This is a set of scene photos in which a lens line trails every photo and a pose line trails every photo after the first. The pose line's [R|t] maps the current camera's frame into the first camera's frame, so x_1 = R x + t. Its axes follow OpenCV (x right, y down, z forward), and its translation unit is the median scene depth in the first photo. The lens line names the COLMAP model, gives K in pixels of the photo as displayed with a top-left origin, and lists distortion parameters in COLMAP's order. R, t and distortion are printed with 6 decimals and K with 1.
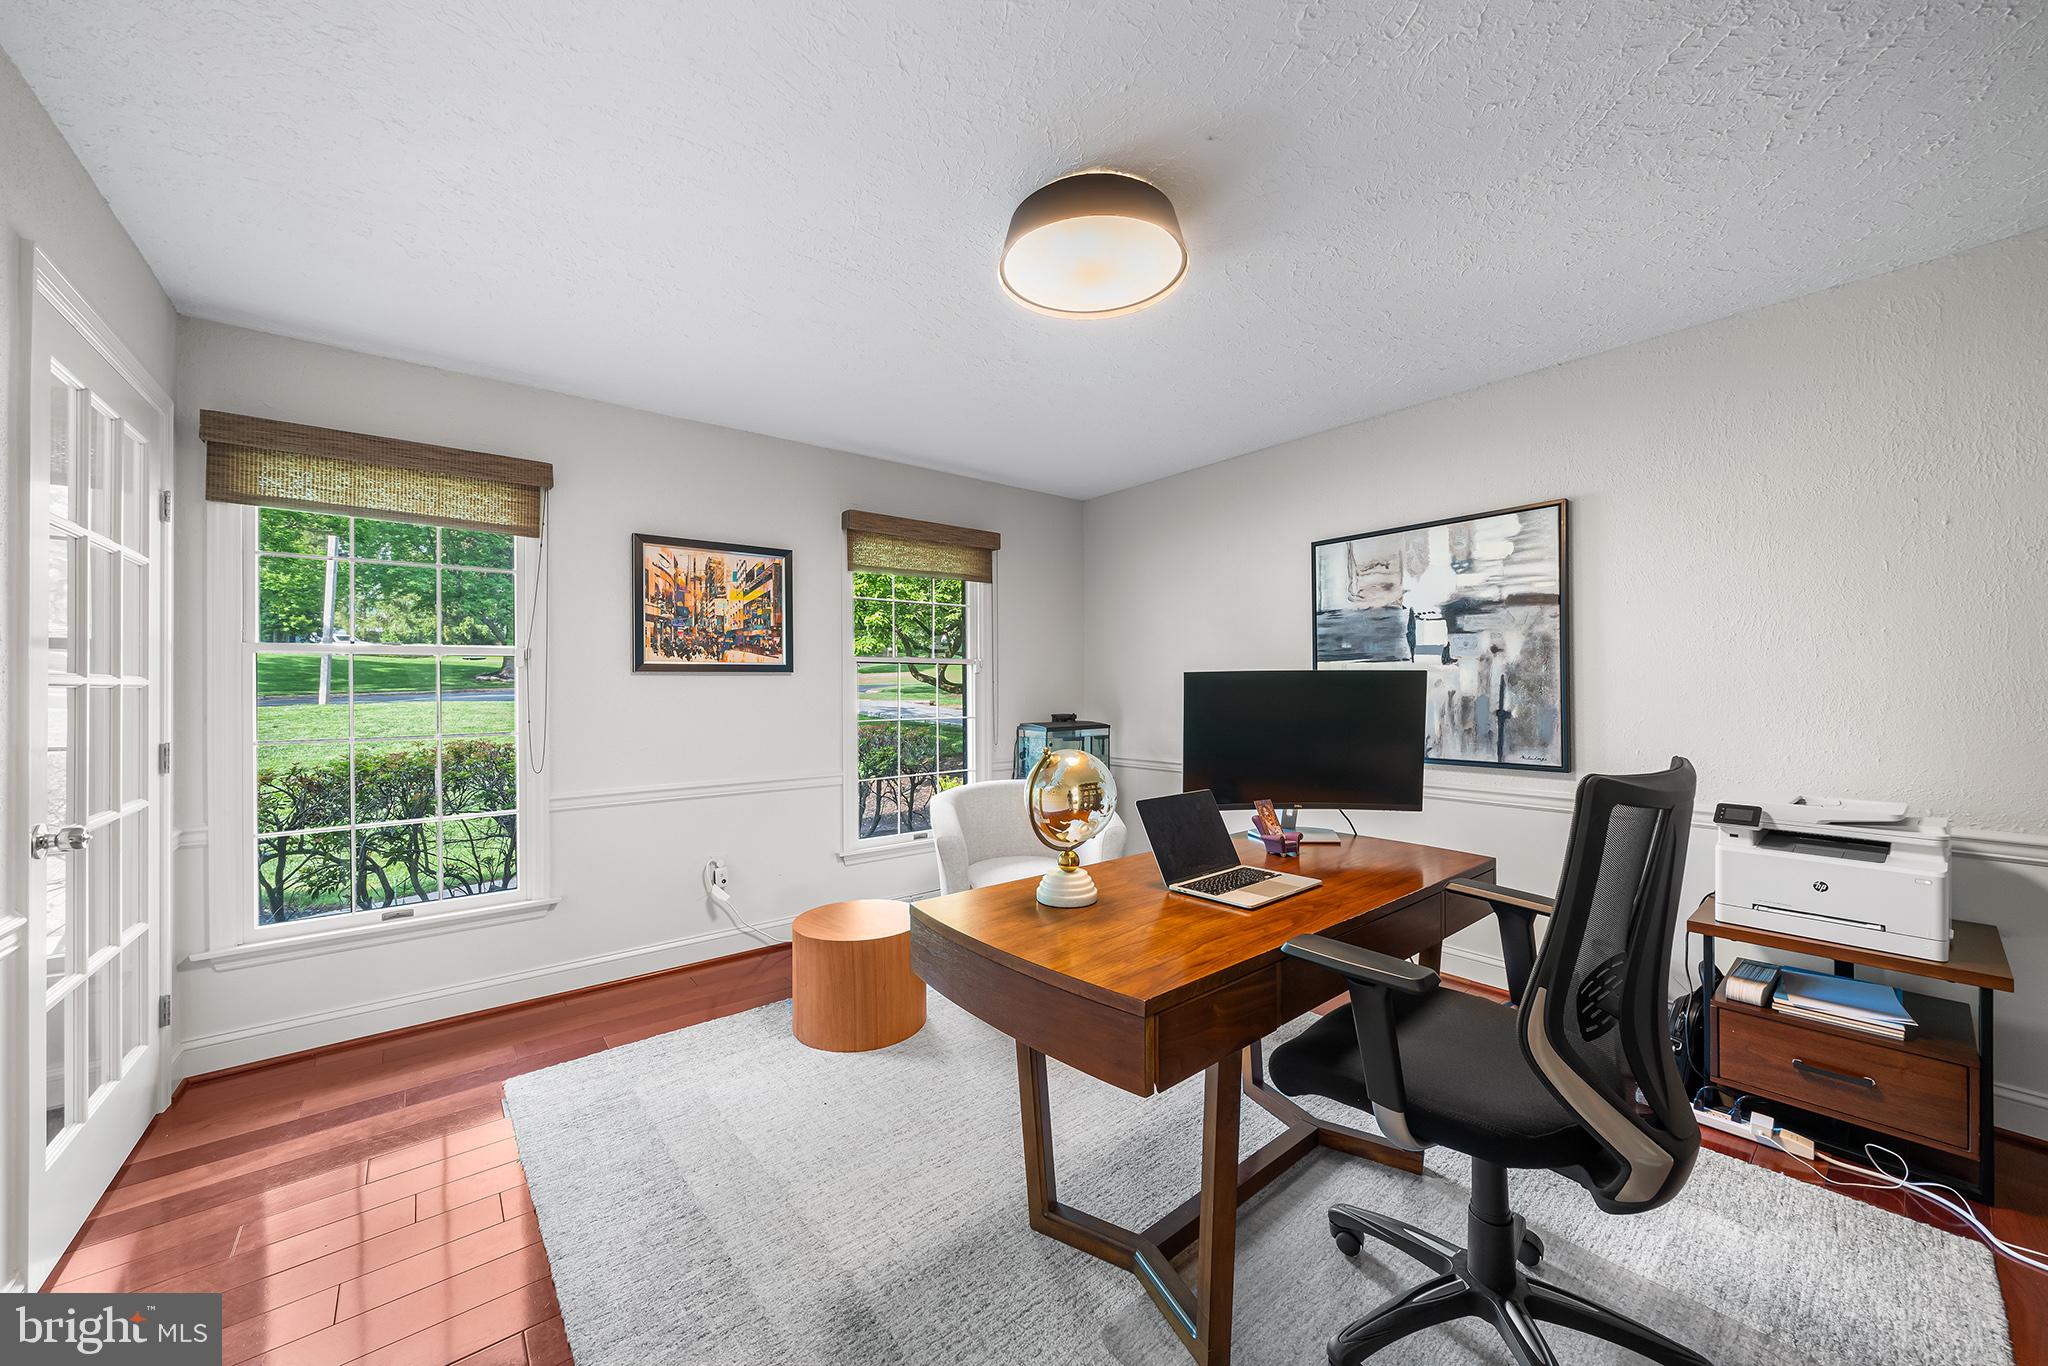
lens RADIAL K [[743.4, 0, 1031.7], [0, 743.4, 683.9], [0, 0, 1]] dist [-0.002364, -0.000119]
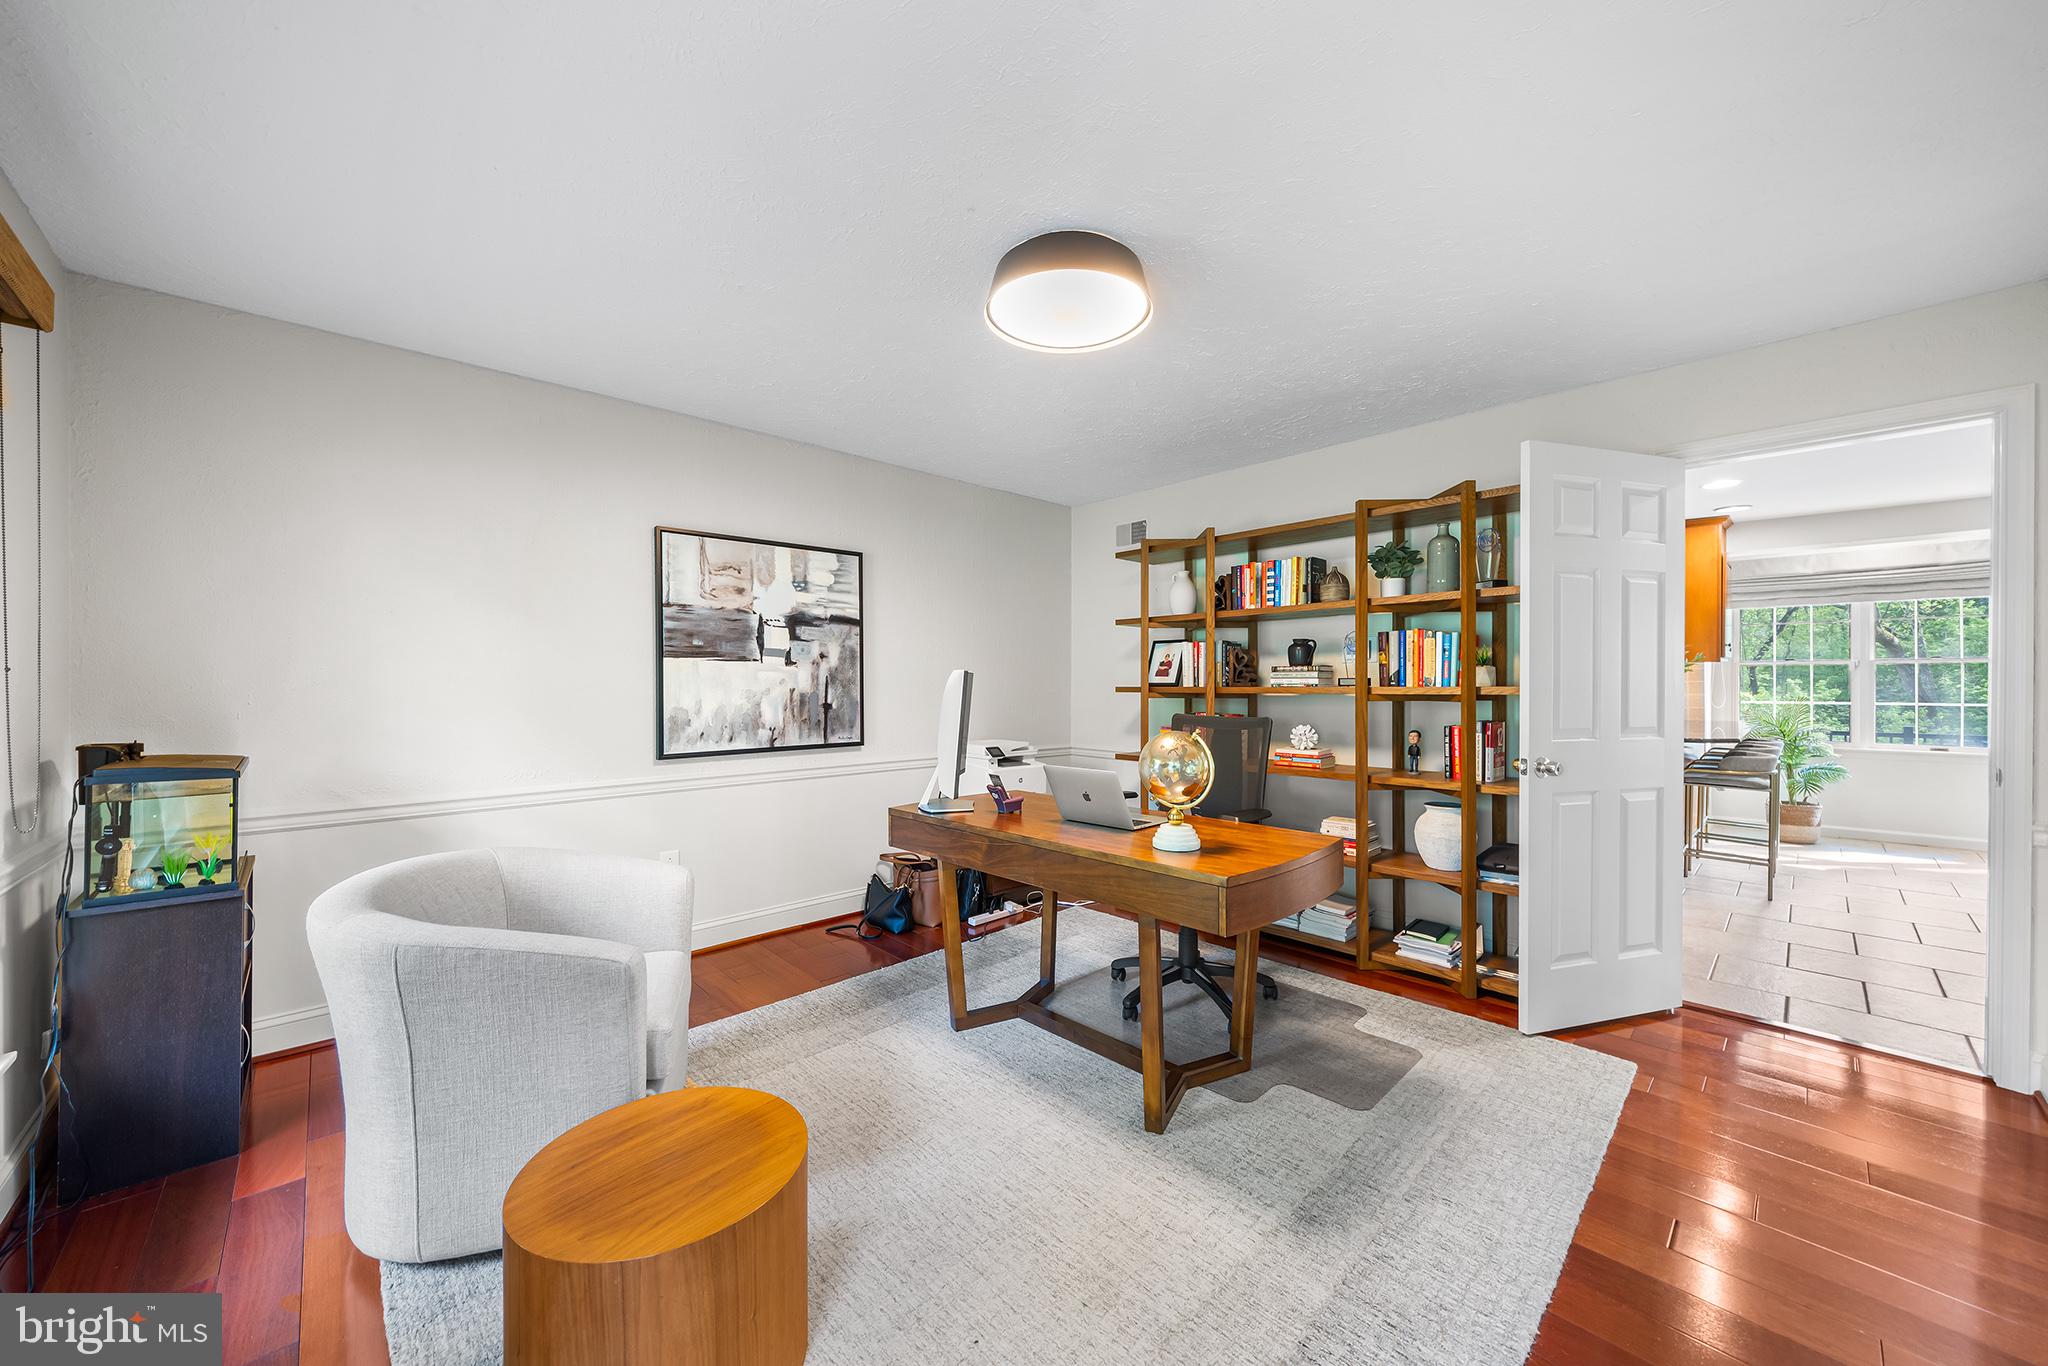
lens RADIAL K [[743.4, 0, 1014.9], [0, 743.4, 686.8], [0, 0, 1]] dist [-0.002364, -0.000119]
pose [[-0.061846, 0.000585, 0.998086, -0.663485], [-0.003552, 0.999993, -0.000806, 0.006608], [-0.998079, -0.003595, -0.061843, 0.736442]]
